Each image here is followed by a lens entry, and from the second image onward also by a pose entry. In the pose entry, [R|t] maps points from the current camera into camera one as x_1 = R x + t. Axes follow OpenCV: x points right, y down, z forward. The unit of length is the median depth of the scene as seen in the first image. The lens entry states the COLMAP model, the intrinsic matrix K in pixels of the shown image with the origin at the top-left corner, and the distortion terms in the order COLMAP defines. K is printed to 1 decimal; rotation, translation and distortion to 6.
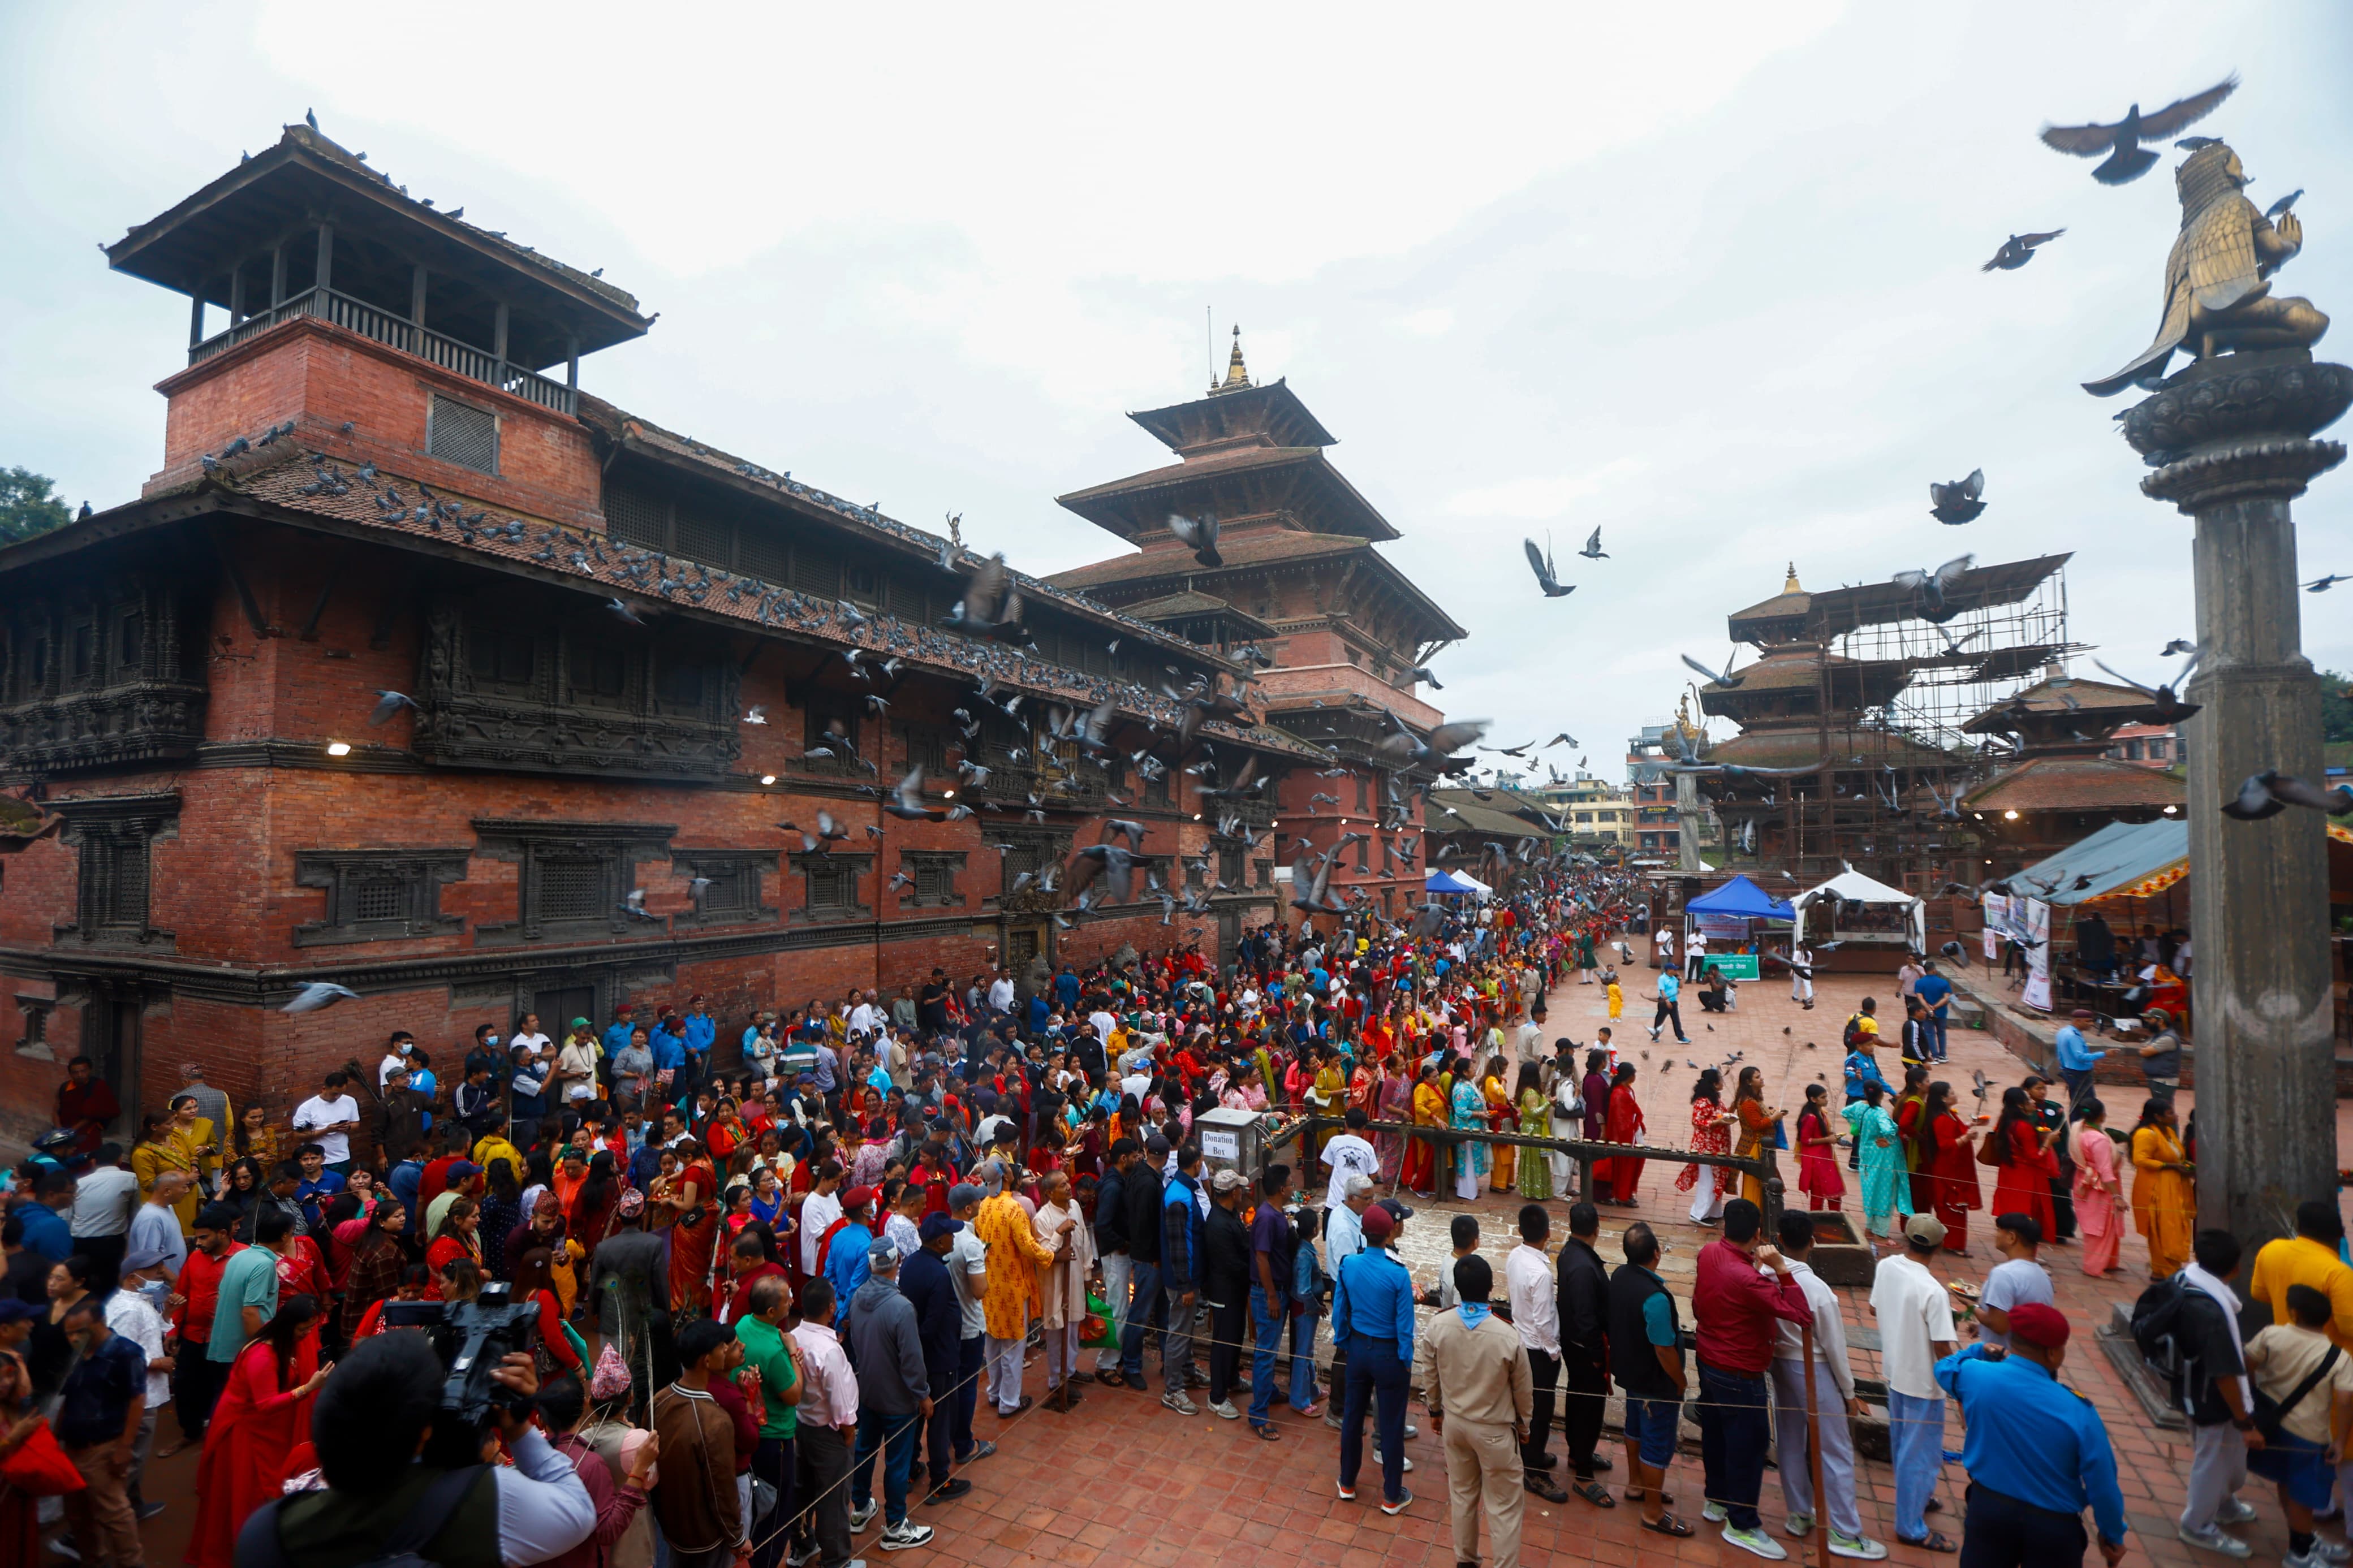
lens RADIAL K [[1076.2, 0, 1176.5], [0, 1076.2, 784.0], [0, 0, 1]] dist [-0.026281, 0.000547]
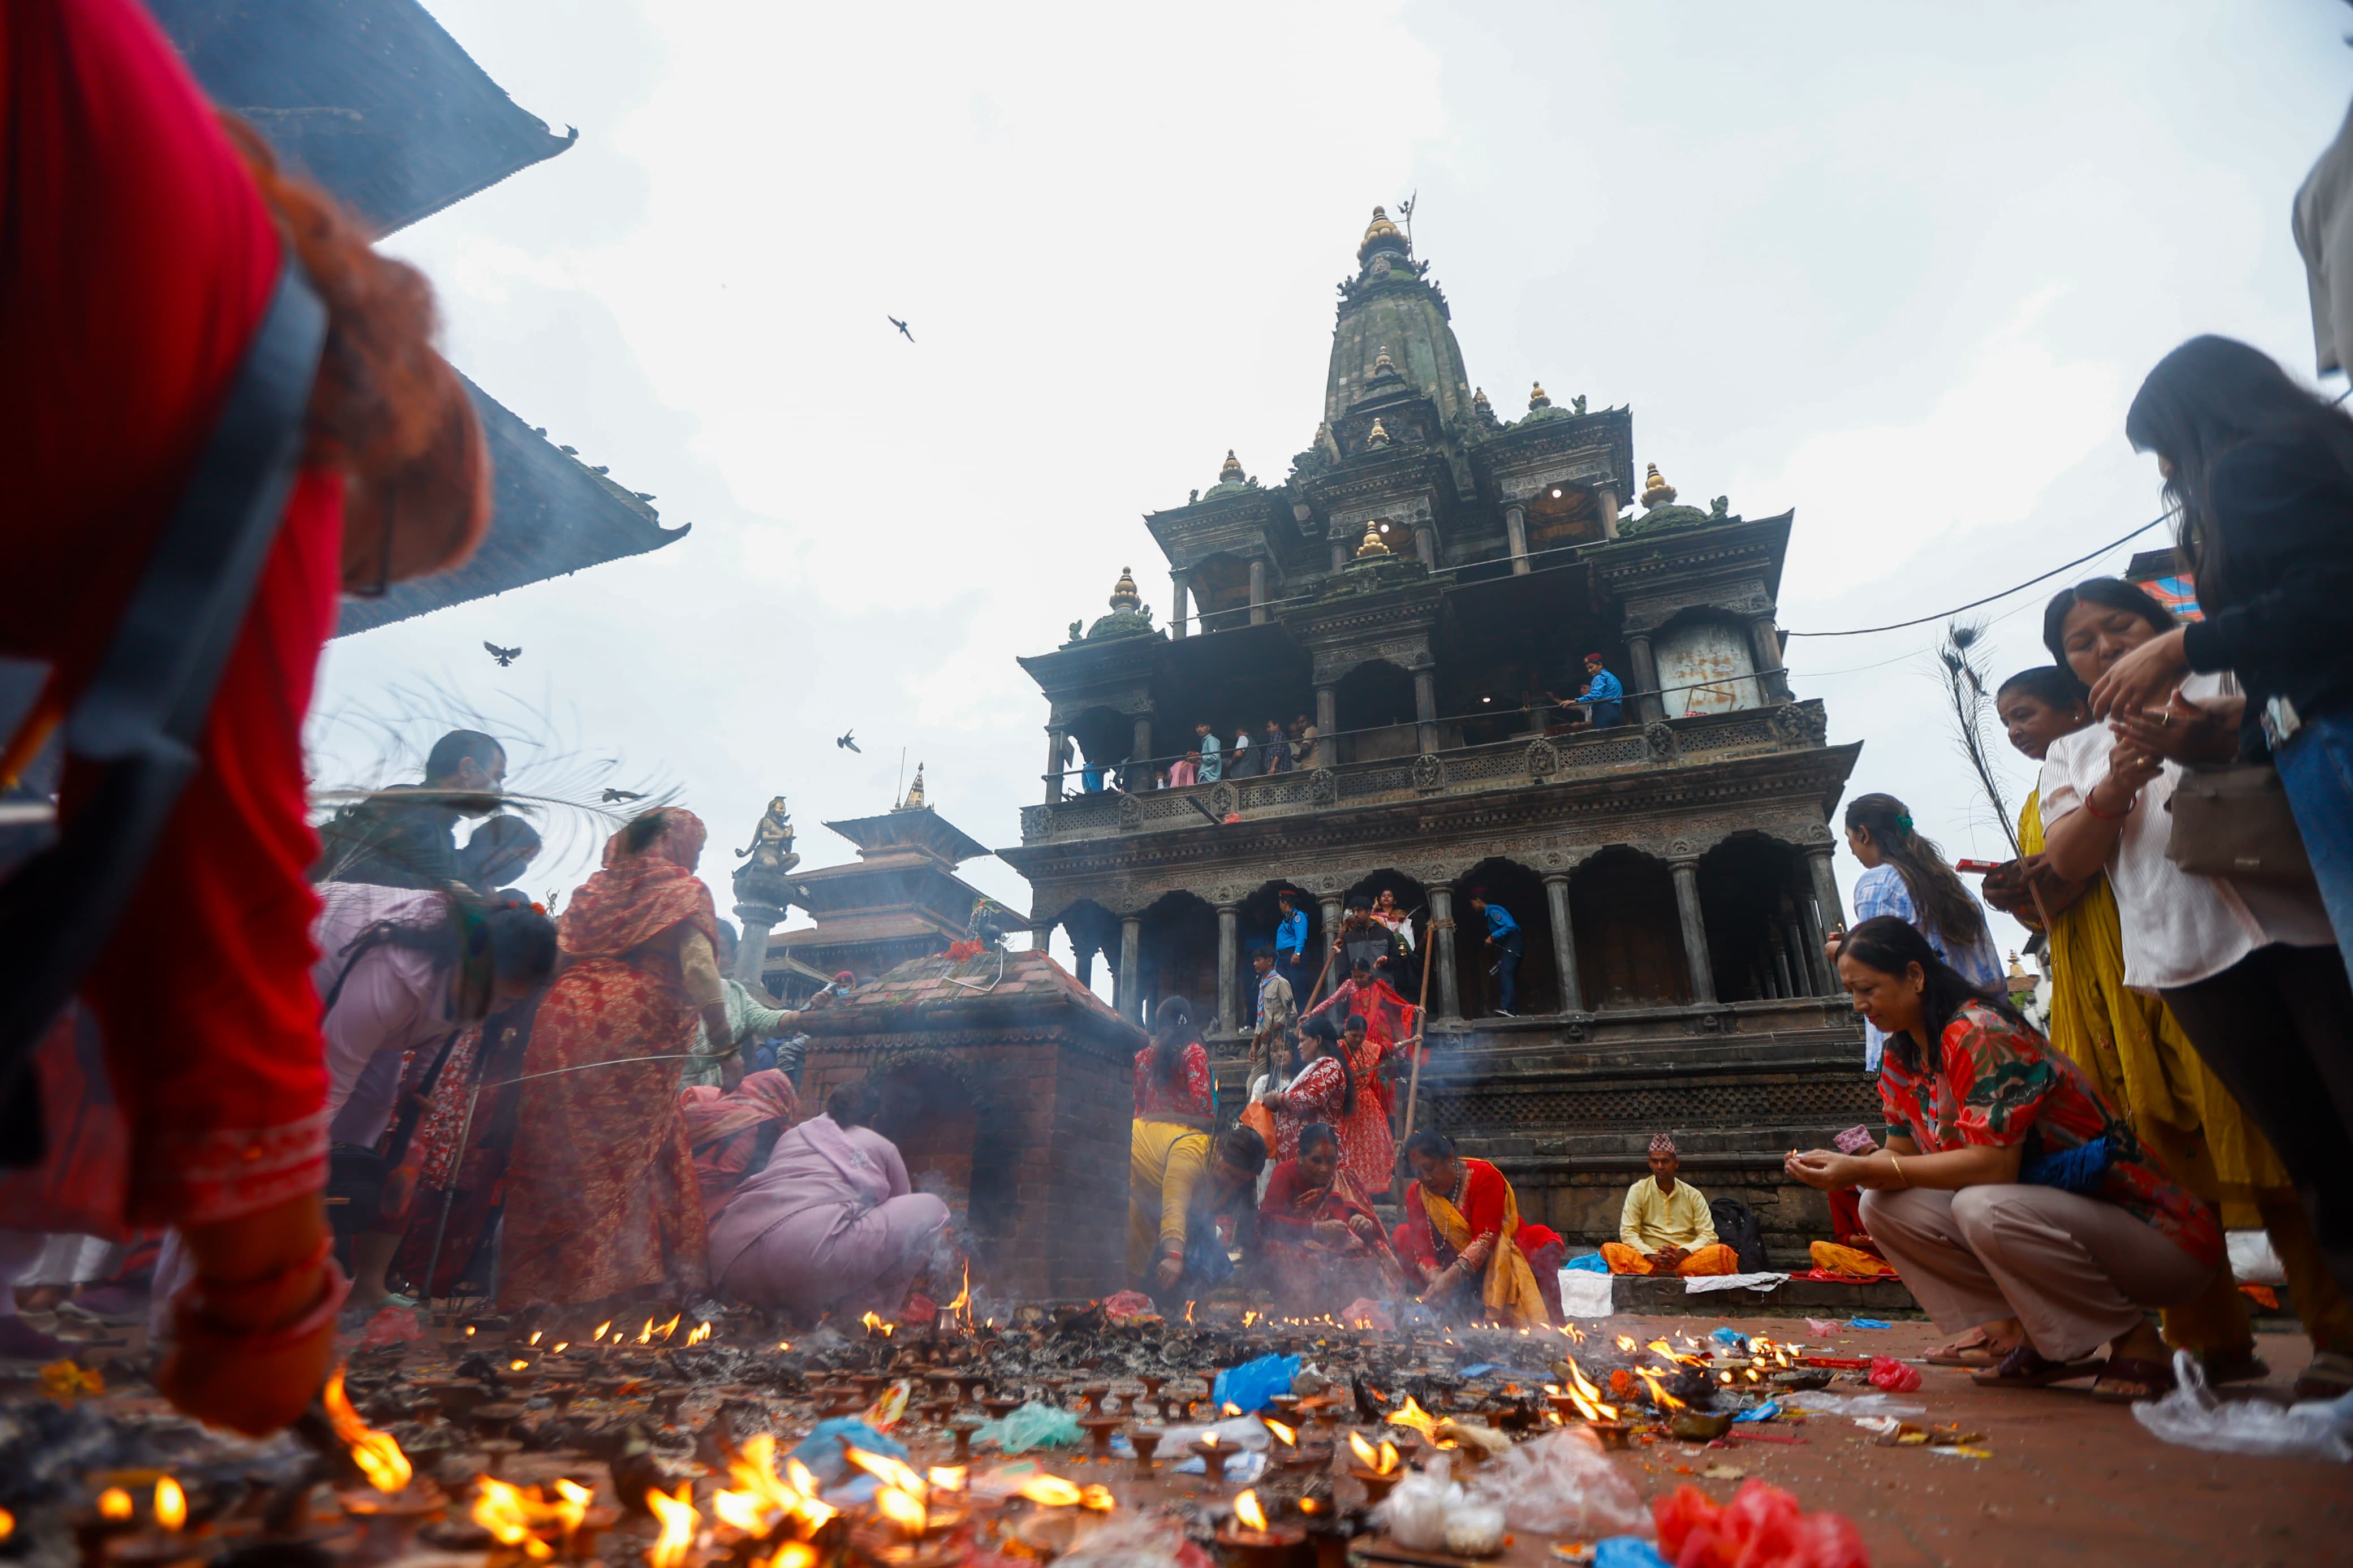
lens RADIAL K [[1076.2, 0, 1176.5], [0, 1076.2, 784.0], [0, 0, 1]] dist [-0.026281, 0.000547]
pose [[0.993980, 0.068505, 0.085506, 0.339567], [-0.035263, 0.938921, -0.342320, 0.053983], [-0.103734, 0.337244, 0.935684, -0.357616]]
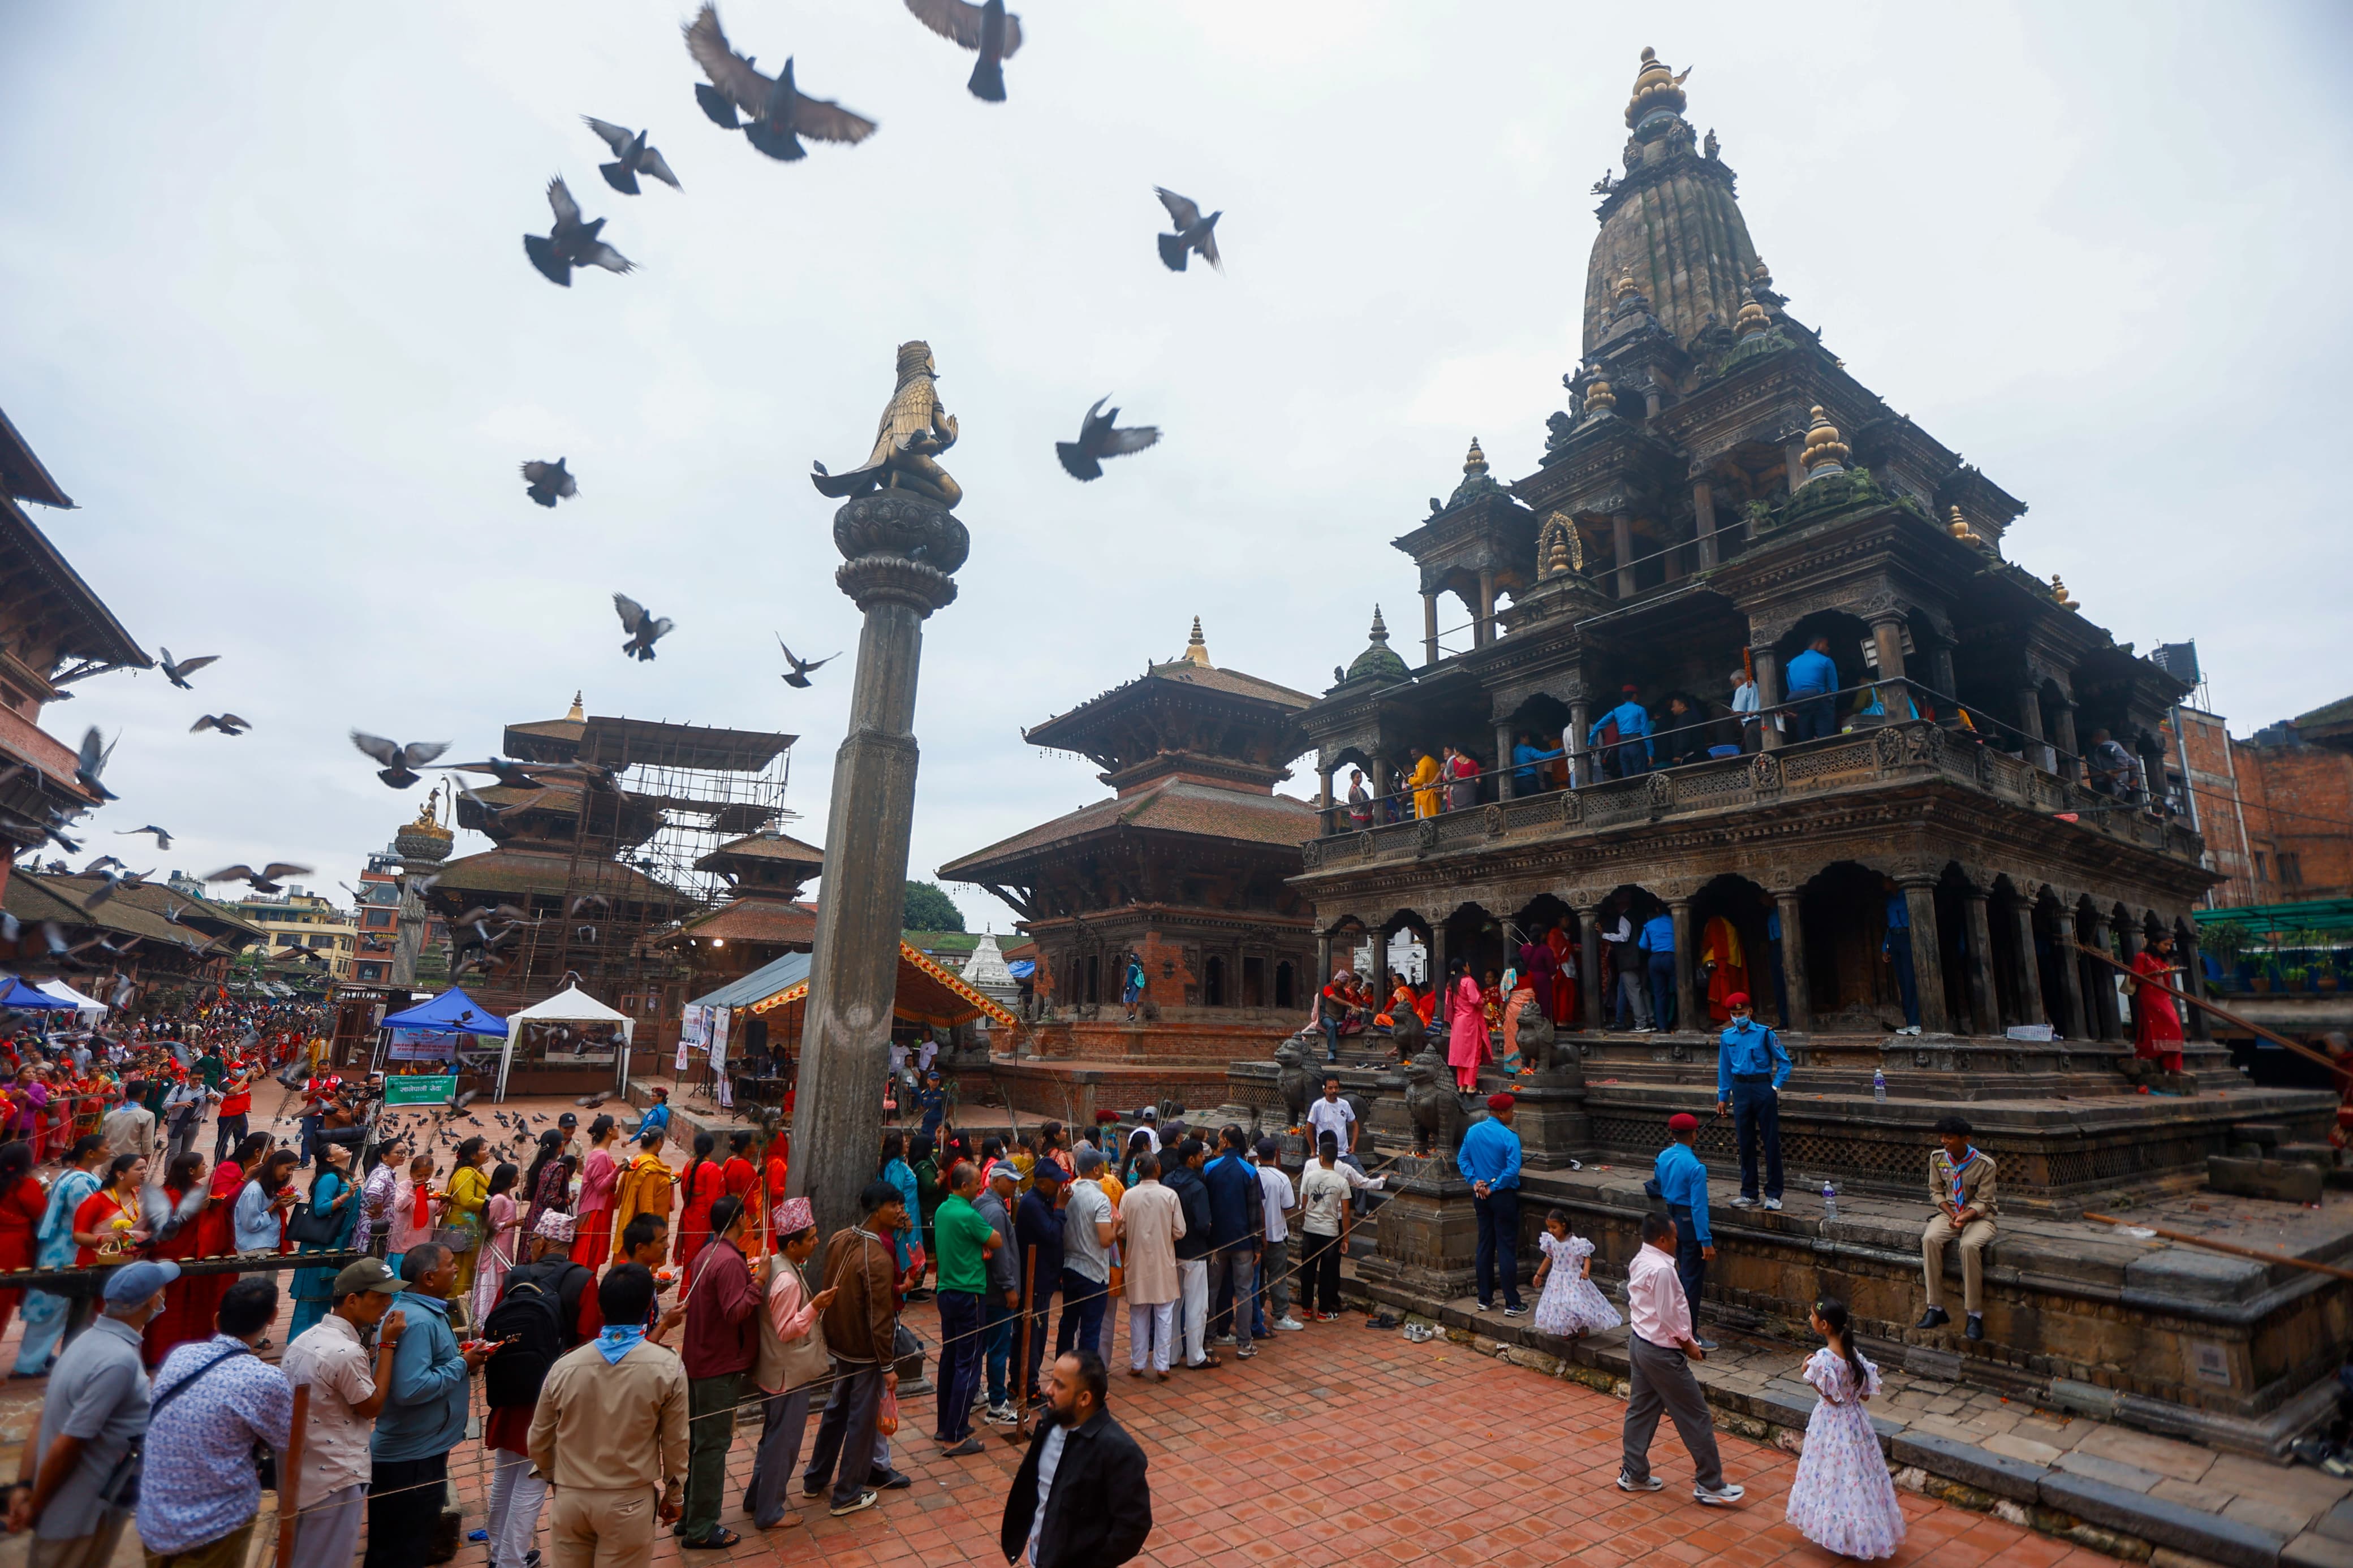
lens RADIAL K [[1025.7, 0, 1176.5], [0, 1025.7, 784.0], [0, 0, 1]] dist [-0.019035, 0.000269]
pose [[0.472767, 0.213245, 0.854996, 0.026630], [-0.088934, 0.976869, -0.194465, 0.025879], [-0.876688, 0.015898, 0.480796, 0.016953]]
